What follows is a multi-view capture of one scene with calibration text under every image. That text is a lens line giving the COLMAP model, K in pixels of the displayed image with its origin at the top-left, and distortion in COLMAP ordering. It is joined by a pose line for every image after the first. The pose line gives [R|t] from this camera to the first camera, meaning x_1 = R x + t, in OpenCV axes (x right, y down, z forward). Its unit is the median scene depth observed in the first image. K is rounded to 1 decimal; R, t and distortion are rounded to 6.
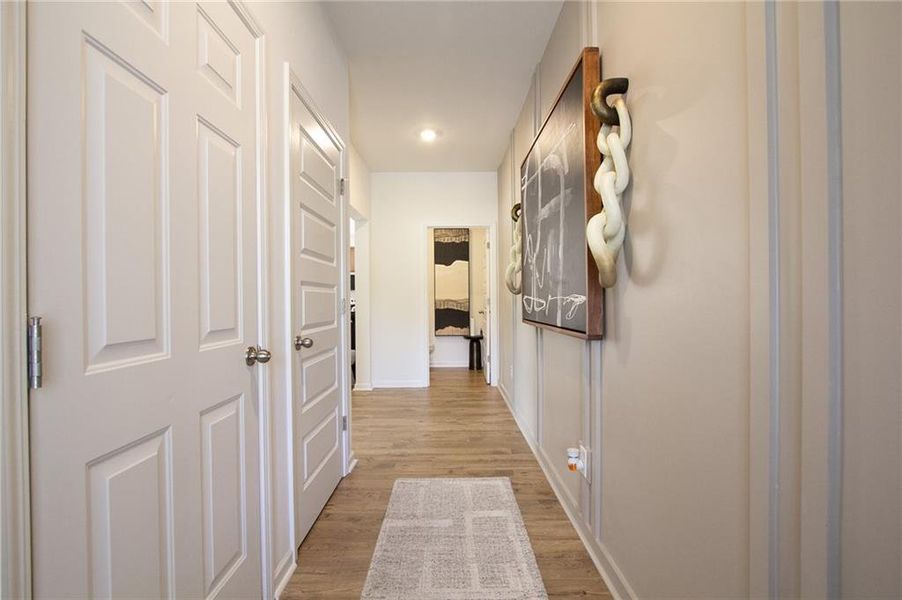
lens RADIAL K [[419.2, 0, 456.5], [0, 419.2, 301.9], [0, 0, 1]] dist [-0.013433, -0.000103]
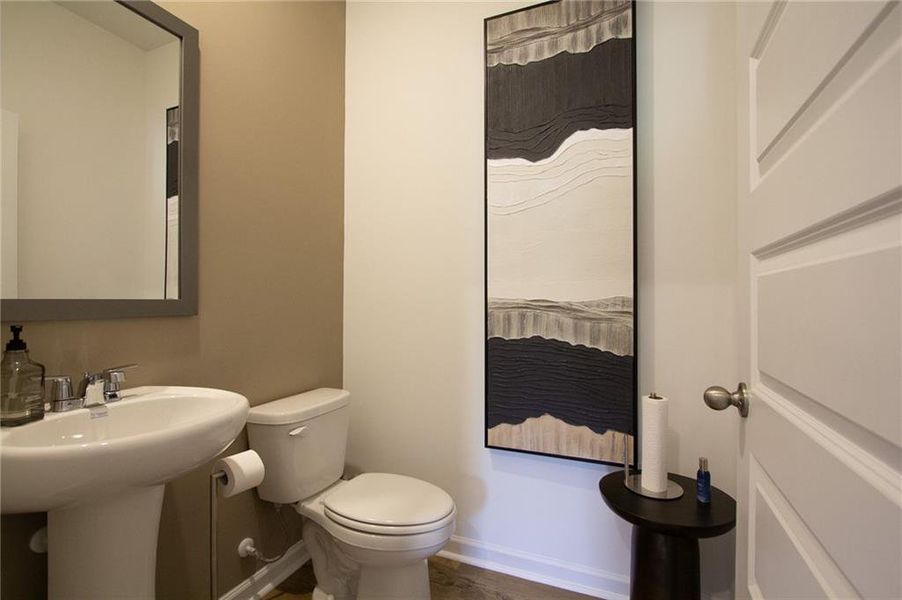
lens RADIAL K [[419.2, 0, 456.5], [0, 419.2, 301.9], [0, 0, 1]] dist [-0.013433, -0.000103]
pose [[0.914637, 0.007499, -0.404206, 0.032850], [-0.008704, 0.999961, -0.001144, -0.004916], [0.404182, 0.004564, 0.914667, 0.765264]]
